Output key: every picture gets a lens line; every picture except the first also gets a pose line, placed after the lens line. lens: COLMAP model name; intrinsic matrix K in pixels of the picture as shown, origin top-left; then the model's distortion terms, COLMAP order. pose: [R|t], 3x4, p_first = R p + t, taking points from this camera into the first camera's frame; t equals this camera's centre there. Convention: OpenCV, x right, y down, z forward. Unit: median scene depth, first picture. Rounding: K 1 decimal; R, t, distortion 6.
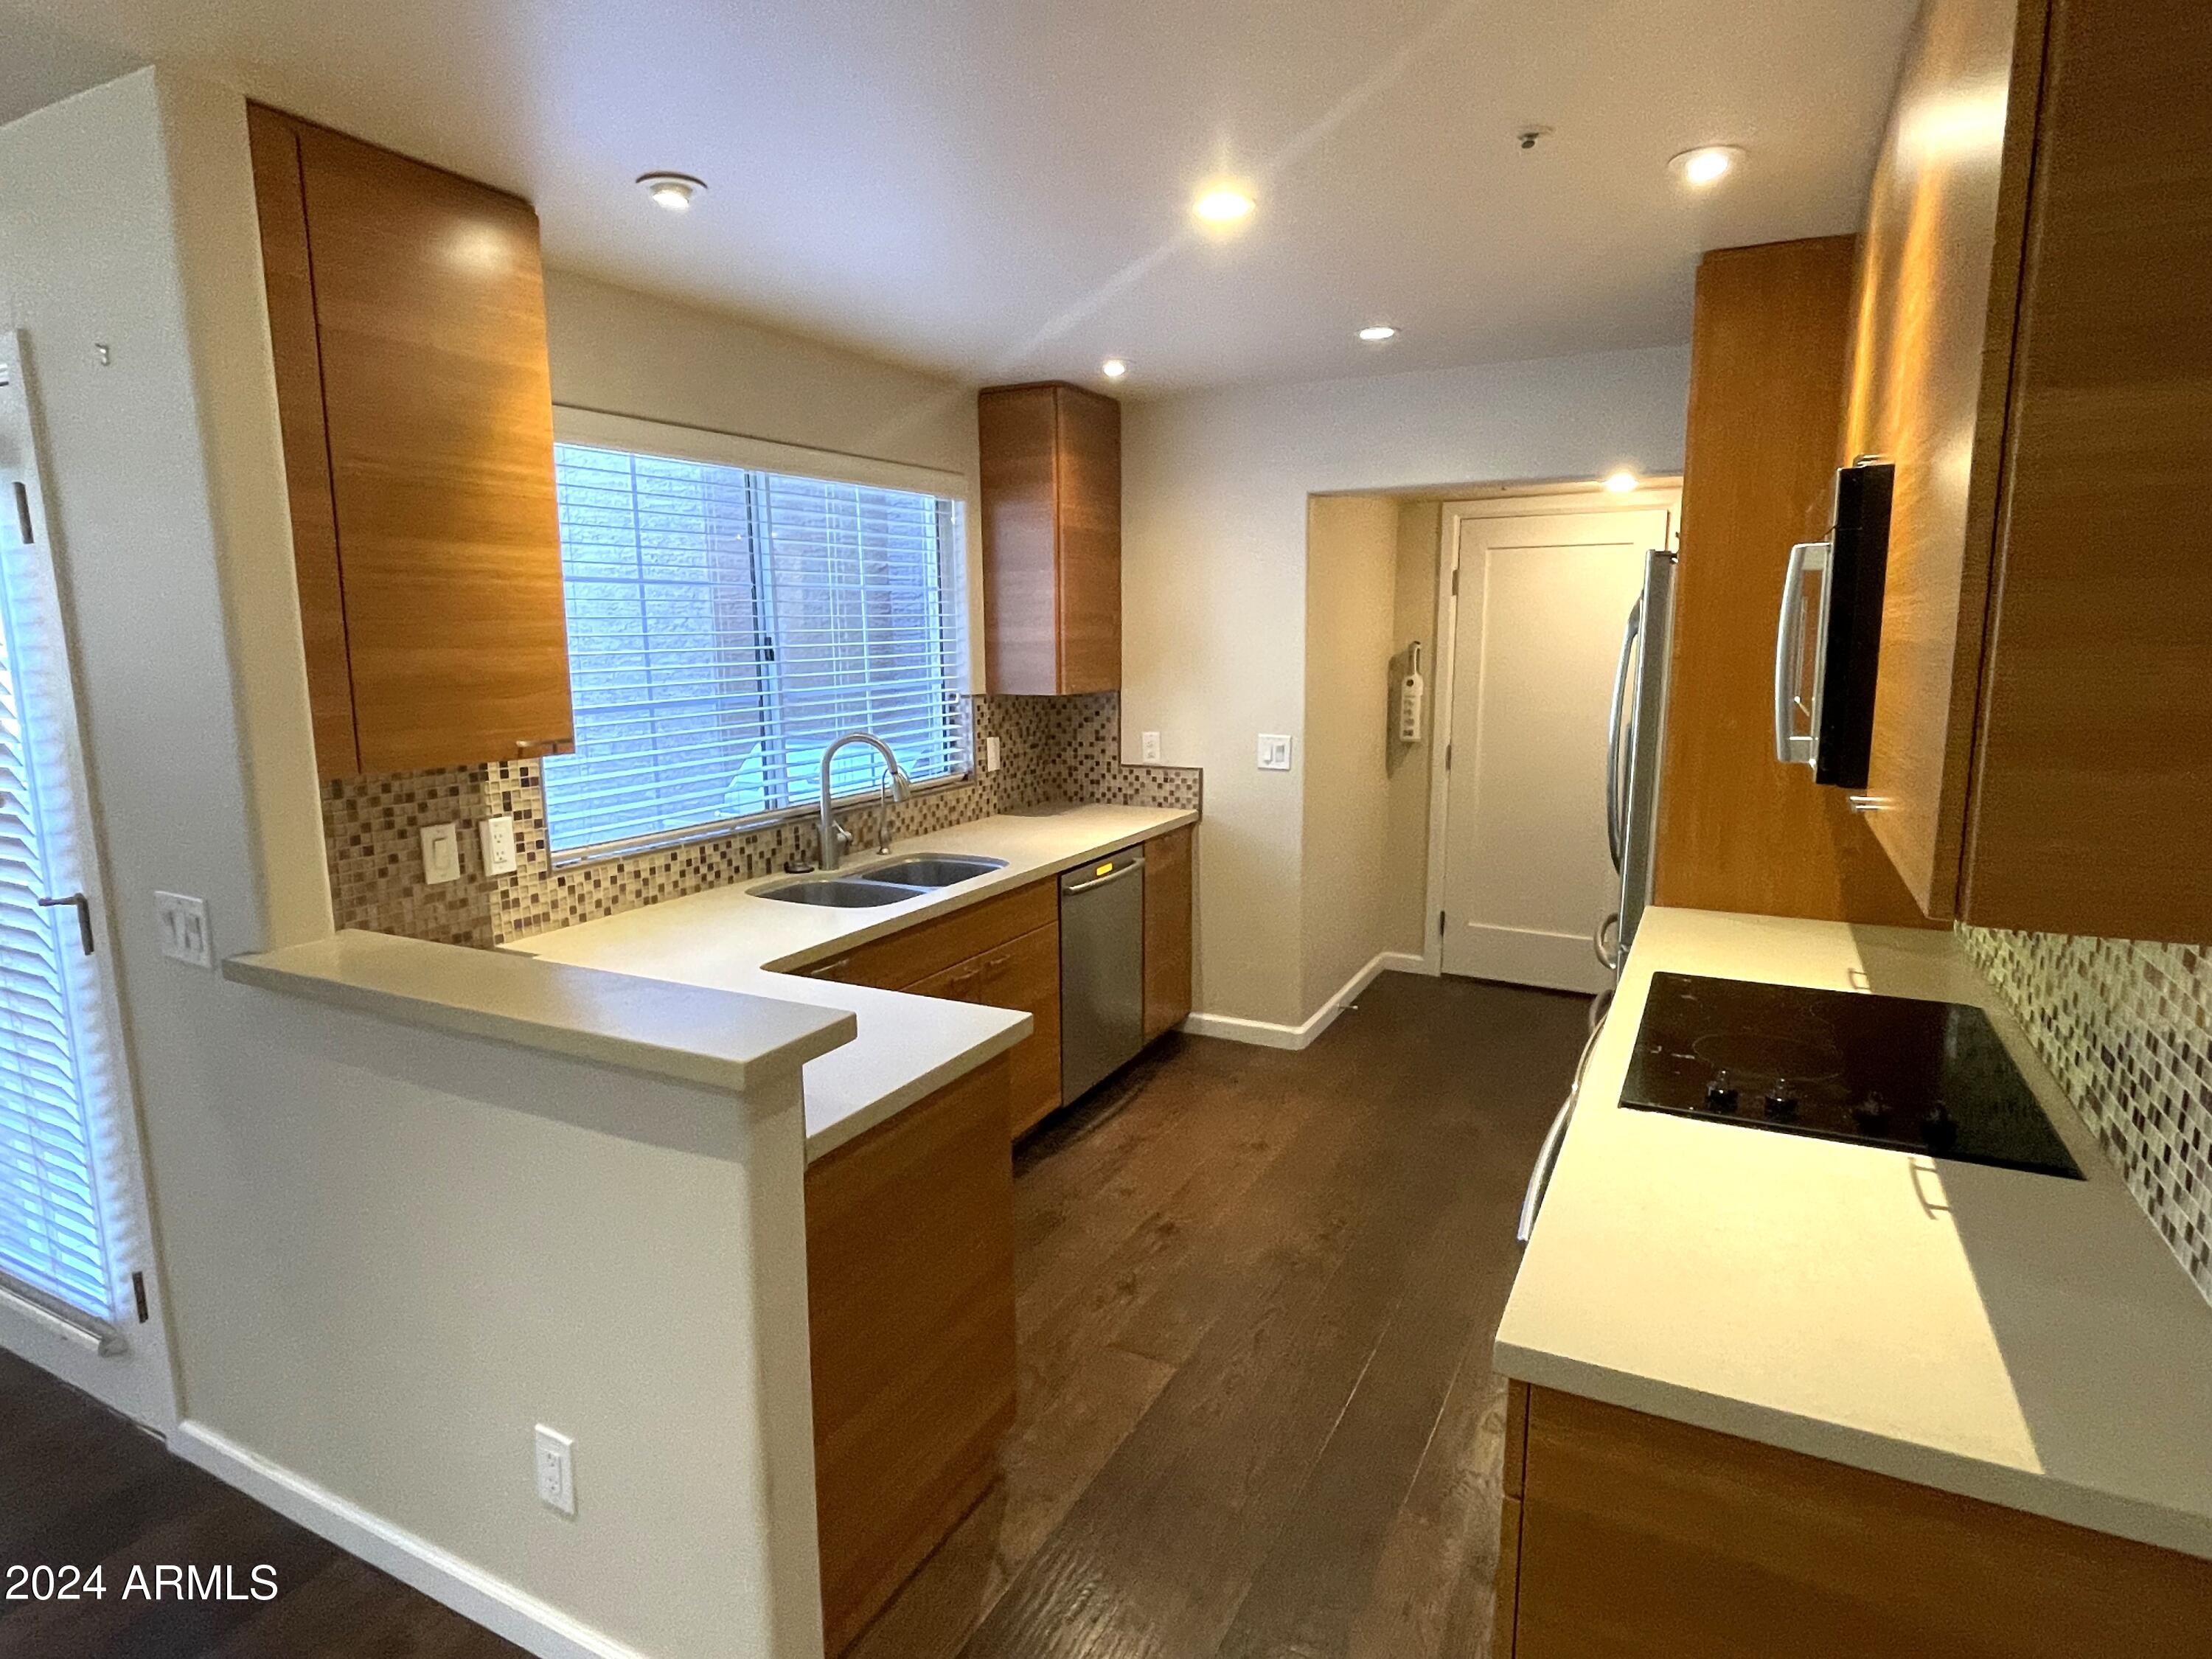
lens RADIAL K [[1218.6, 0, 1103.5], [0, 1218.6, 834.6], [0, 0, 1]] dist [0.000138, 0.000018]
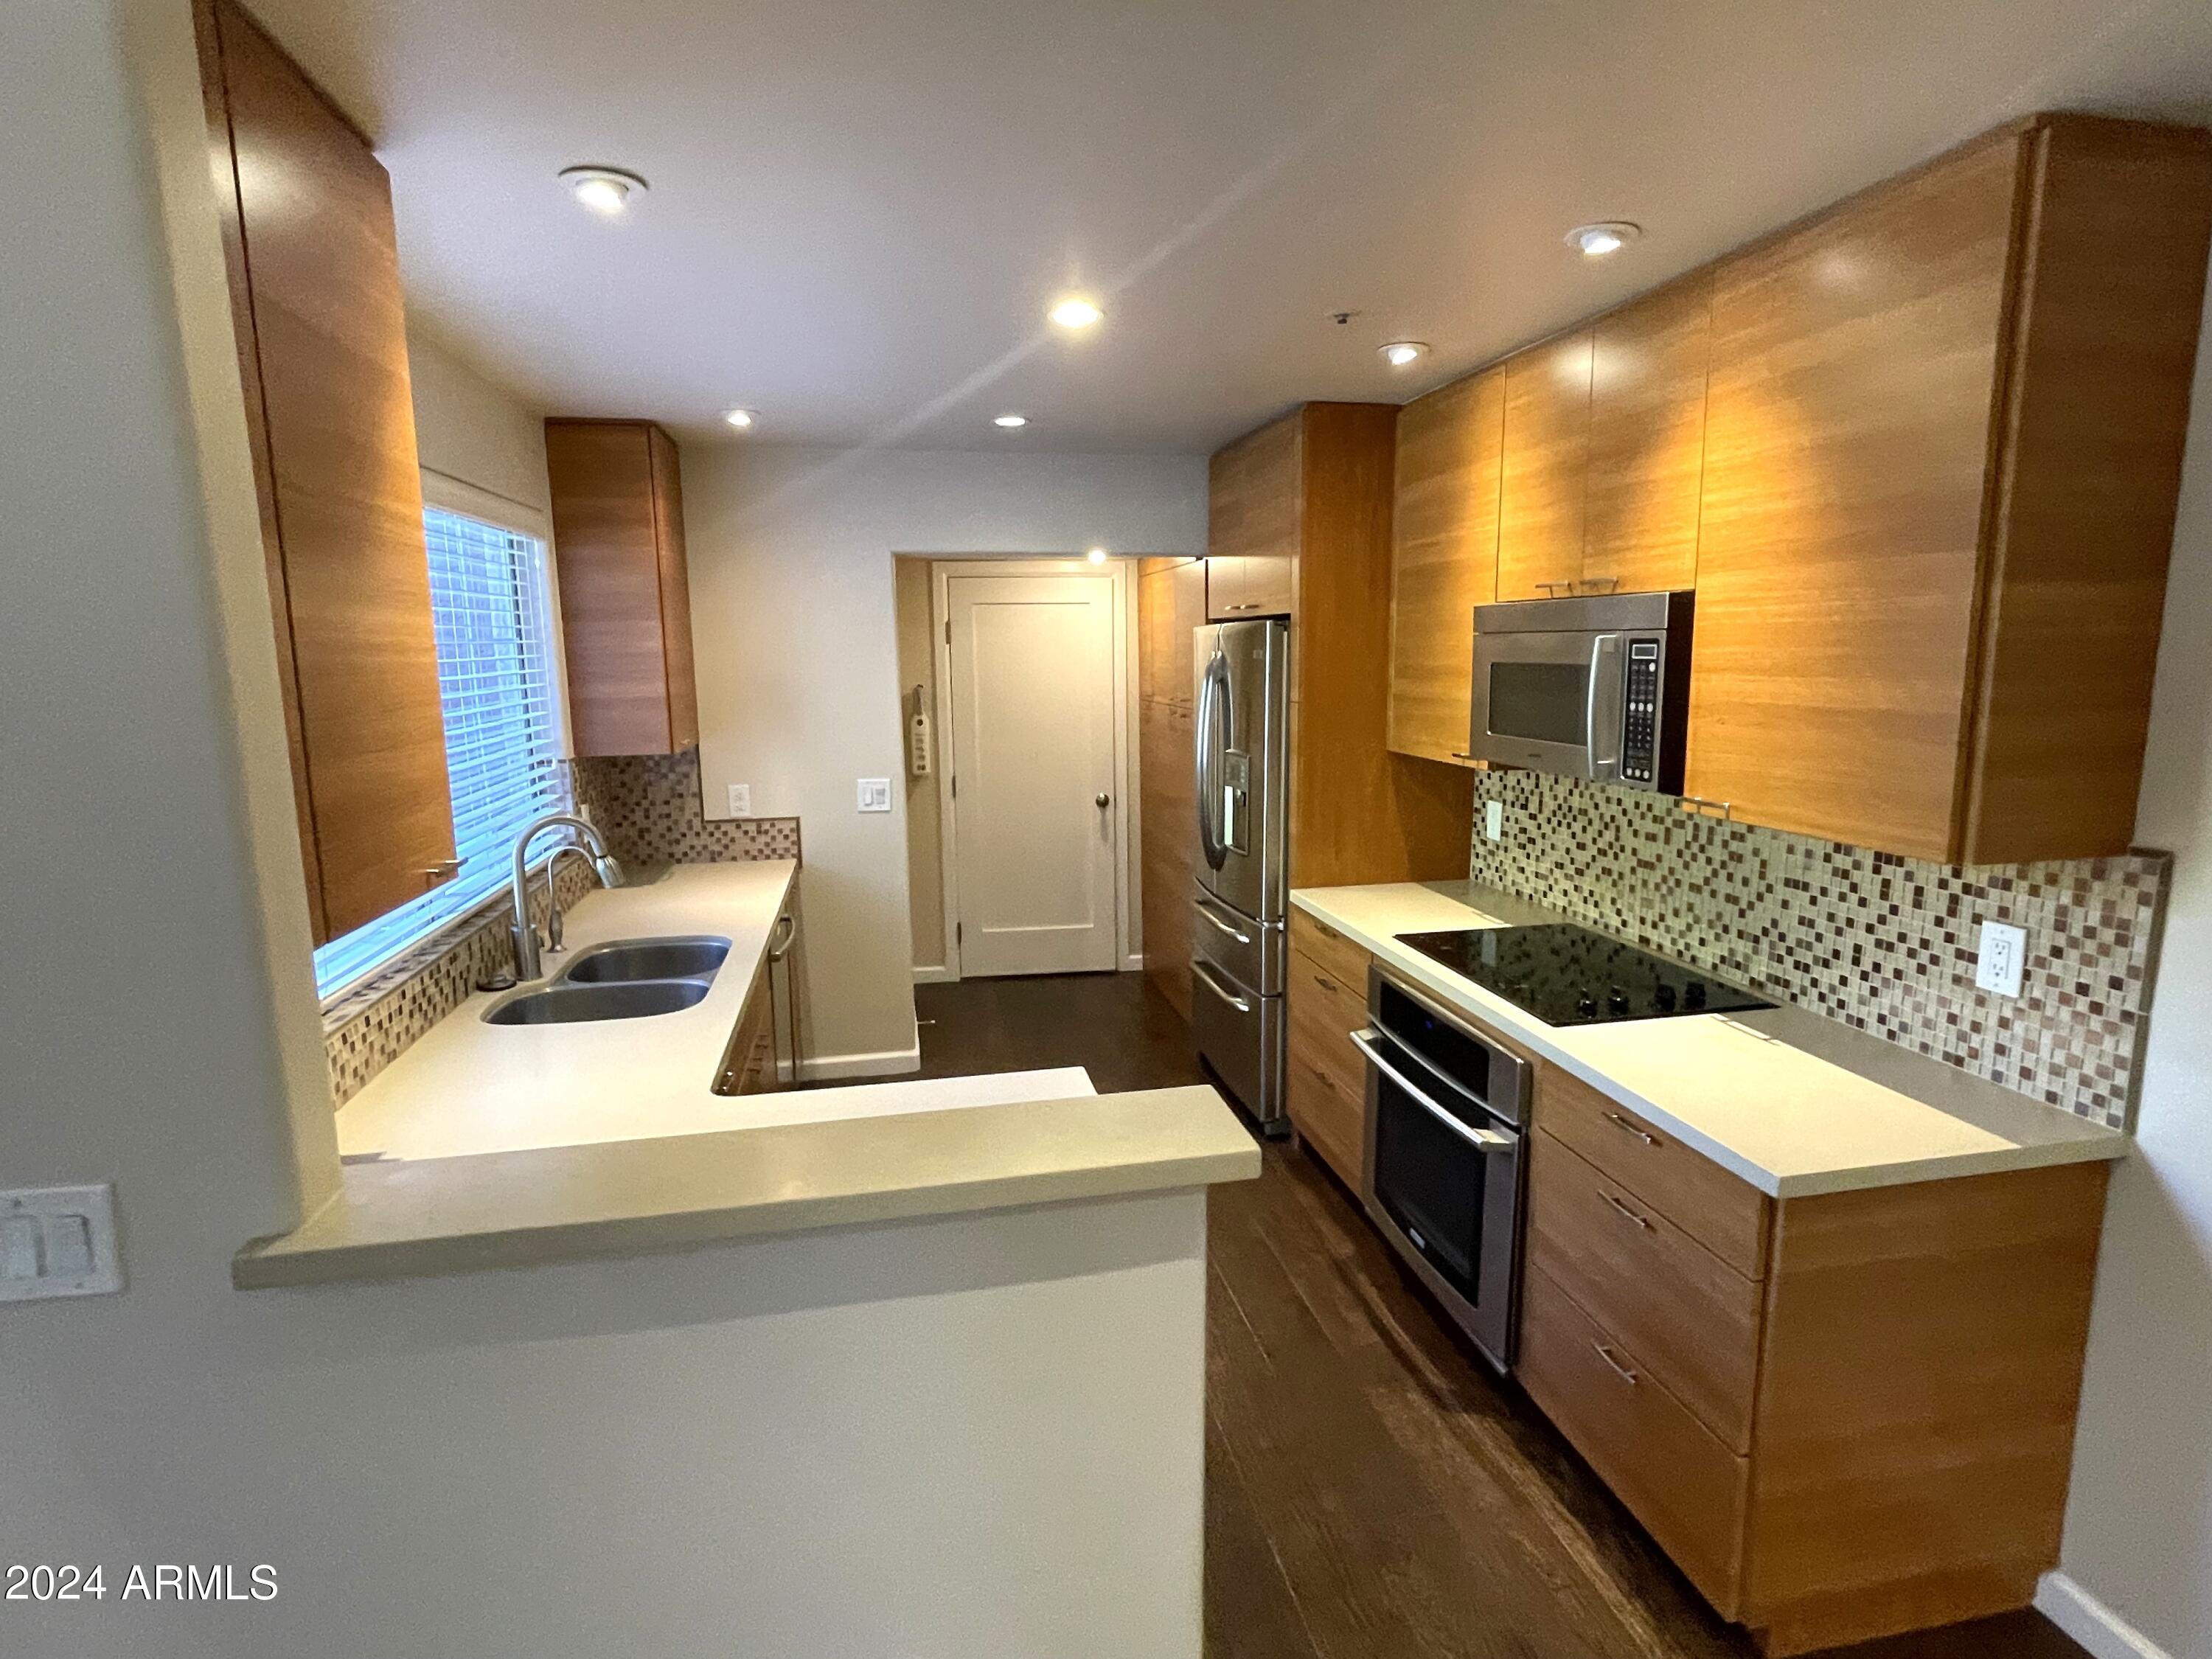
lens RADIAL K [[1137.9, 0, 1118.3], [0, 1137.9, 831.3], [0, 0, 1]] dist [0.000994, -0.000571]
pose [[0.778380, -0.101537, 0.619528, -0.294452], [0.110760, 0.993565, 0.023681, -0.035190], [-0.617946, 0.050186, 0.784617, 0.095792]]
